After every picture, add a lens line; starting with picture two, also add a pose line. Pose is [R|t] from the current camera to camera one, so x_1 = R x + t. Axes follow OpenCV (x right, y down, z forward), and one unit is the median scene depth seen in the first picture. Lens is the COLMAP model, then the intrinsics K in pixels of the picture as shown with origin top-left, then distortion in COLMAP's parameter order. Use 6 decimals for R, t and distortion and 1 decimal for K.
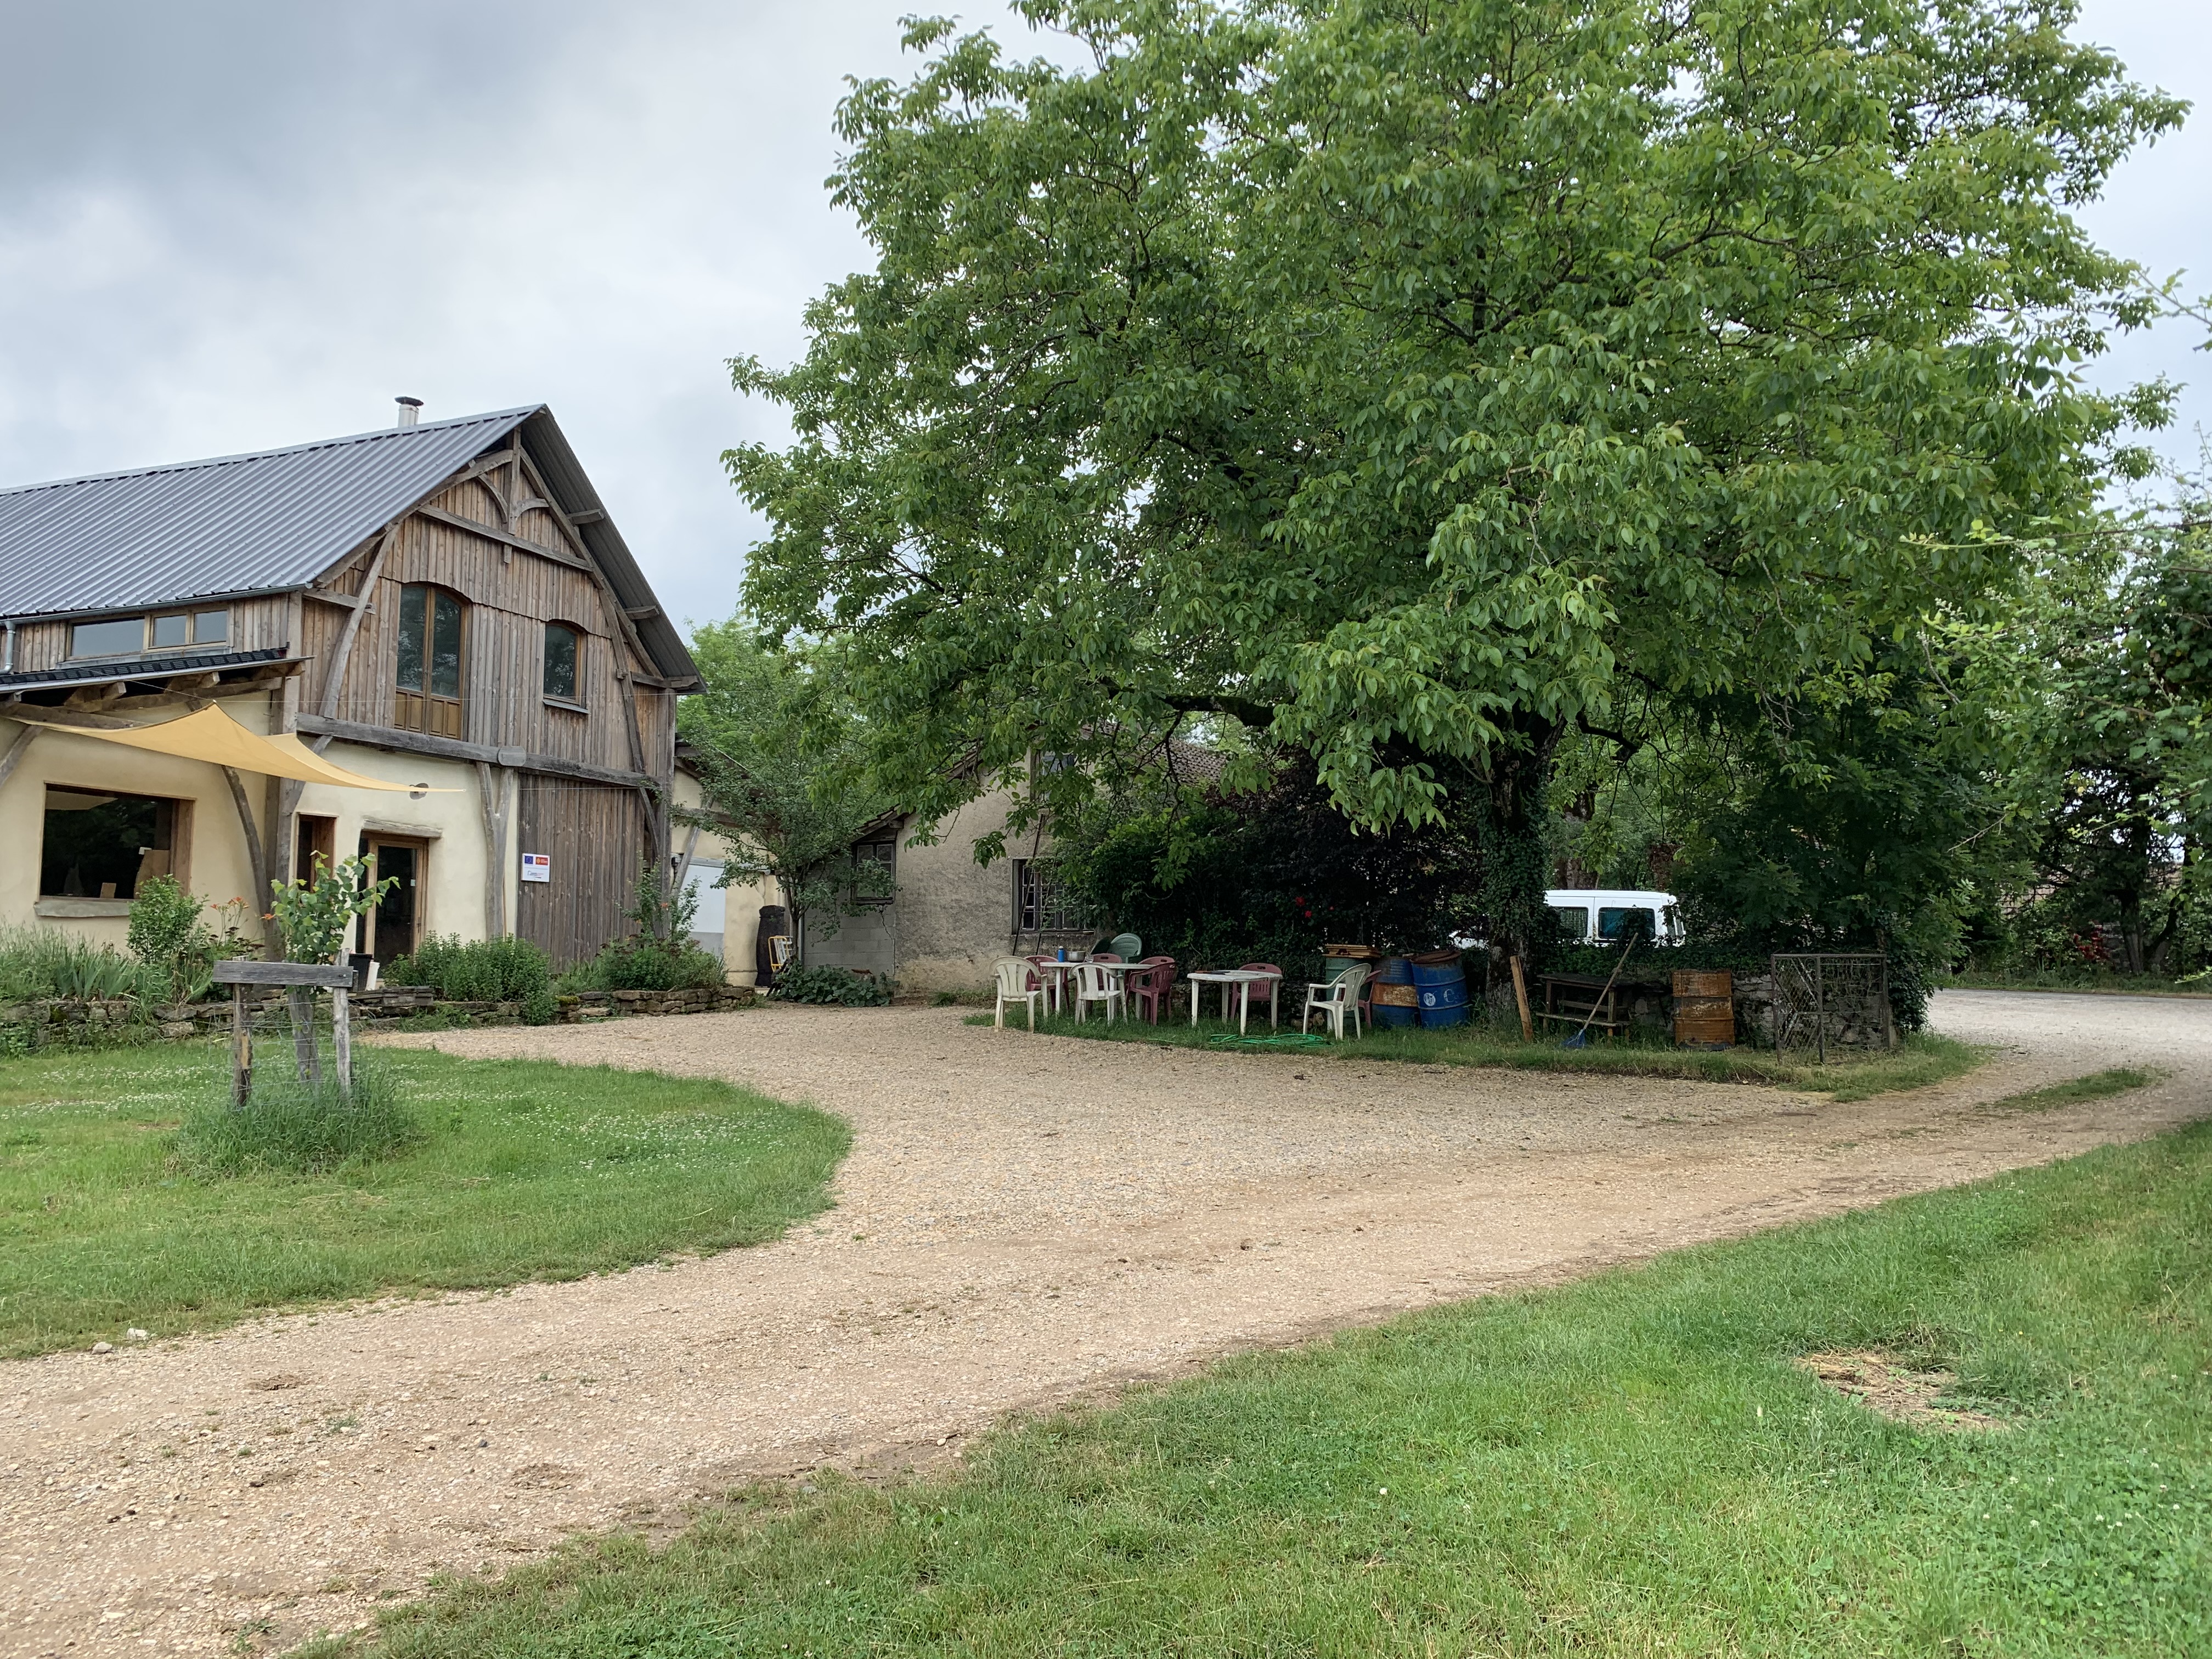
lens RADIAL K [[1655.7, 0, 1110.4], [0, 1655.7, 750.4], [0, 0, 1]] dist [0.004250, -0.002291]
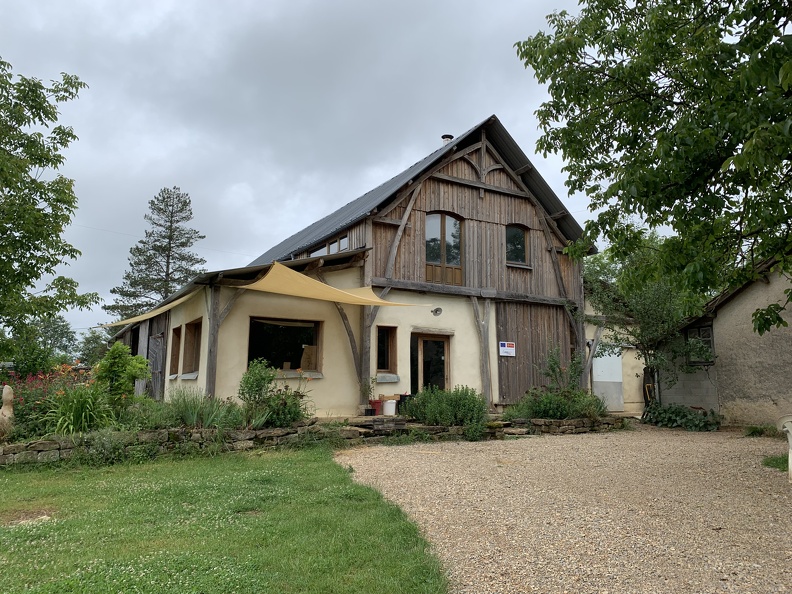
lens RADIAL K [[587.0, 0, 396.0], [0, 587.0, 297.0], [0, 0, 1]] dist [0.104536, -0.224170]
pose [[0.783313, -0.083849, -0.615946, -0.016075], [0.073000, 0.996413, -0.042806, 0.030318], [0.617326, -0.011433, 0.786624, 0.375590]]
